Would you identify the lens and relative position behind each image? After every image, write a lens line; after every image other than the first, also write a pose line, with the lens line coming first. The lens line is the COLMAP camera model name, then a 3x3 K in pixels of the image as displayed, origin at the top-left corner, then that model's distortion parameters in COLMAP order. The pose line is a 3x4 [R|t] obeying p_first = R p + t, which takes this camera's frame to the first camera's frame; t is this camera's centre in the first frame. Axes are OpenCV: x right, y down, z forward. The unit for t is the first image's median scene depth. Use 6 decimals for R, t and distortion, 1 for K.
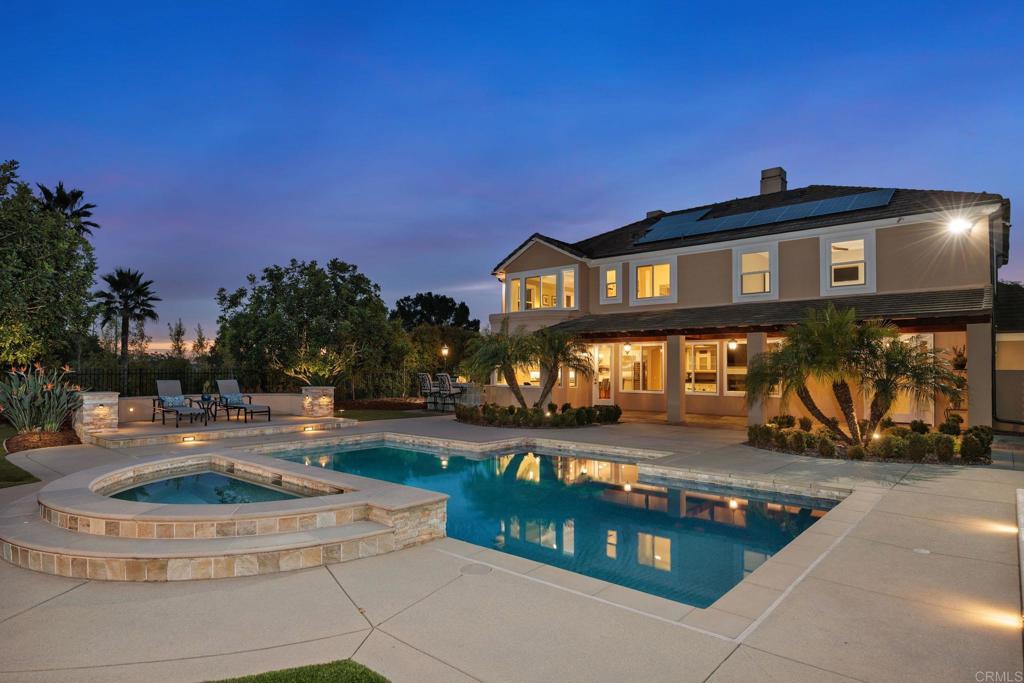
lens RADIAL K [[580.9, 0, 506.9], [0, 580.9, 352.2], [0, 0, 1]] dist [0.006920, -0.002735]
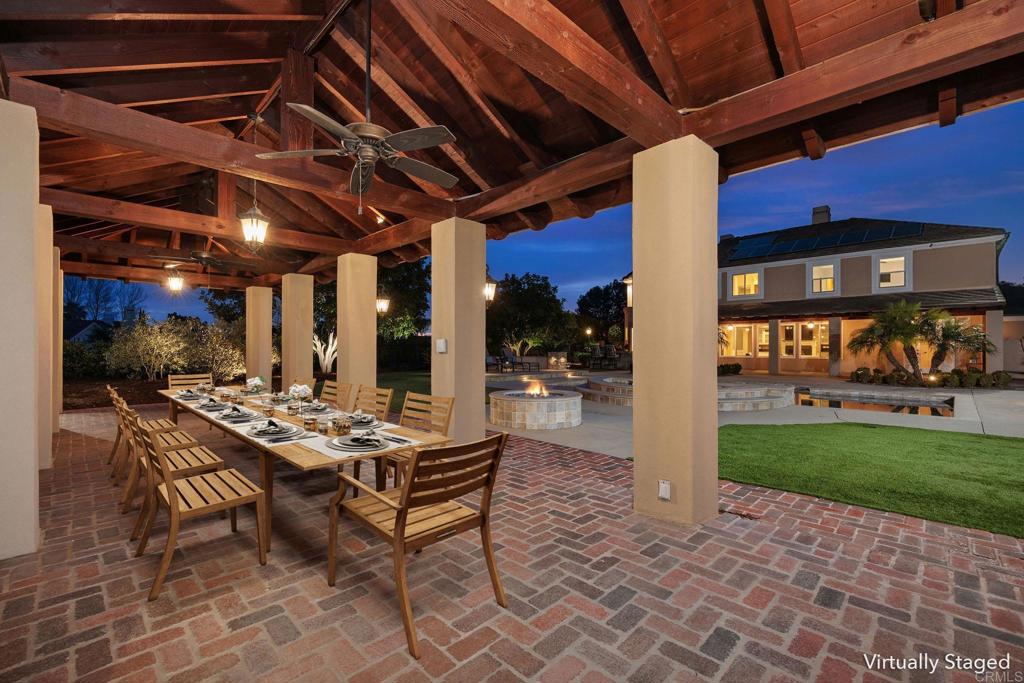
lens RADIAL K [[450.8, 0, 502.7], [0, 450.8, 343.3], [0, 0, 1]] dist [0.003572, 0.000307]
pose [[0.997152, -0.002926, -0.075359, -0.333884], [0.004336, 0.999819, 0.018548, 0.009233], [0.075291, -0.018822, 0.996984, -0.266086]]
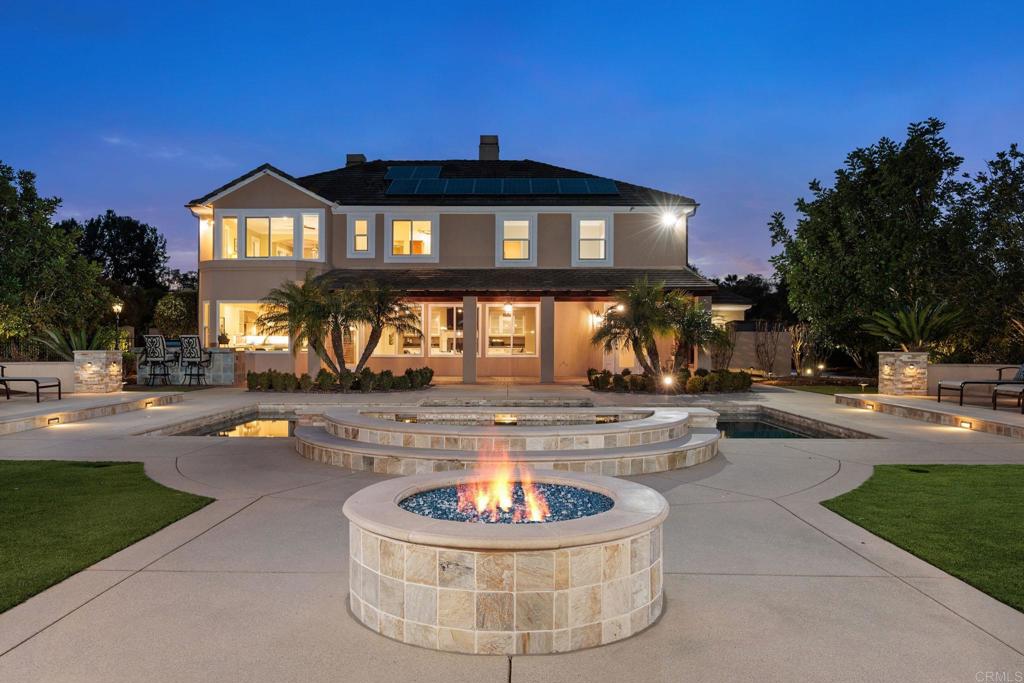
lens RADIAL K [[735.2, 0, 502.6], [0, 735.2, 345.3], [0, 0, 1]] dist [-0.004666, -0.002290]
pose [[0.756636, -0.006148, 0.653808, -0.467987], [-0.017257, 0.999420, 0.029369, 0.016290], [-0.653609, -0.033504, 0.756091, 0.001375]]
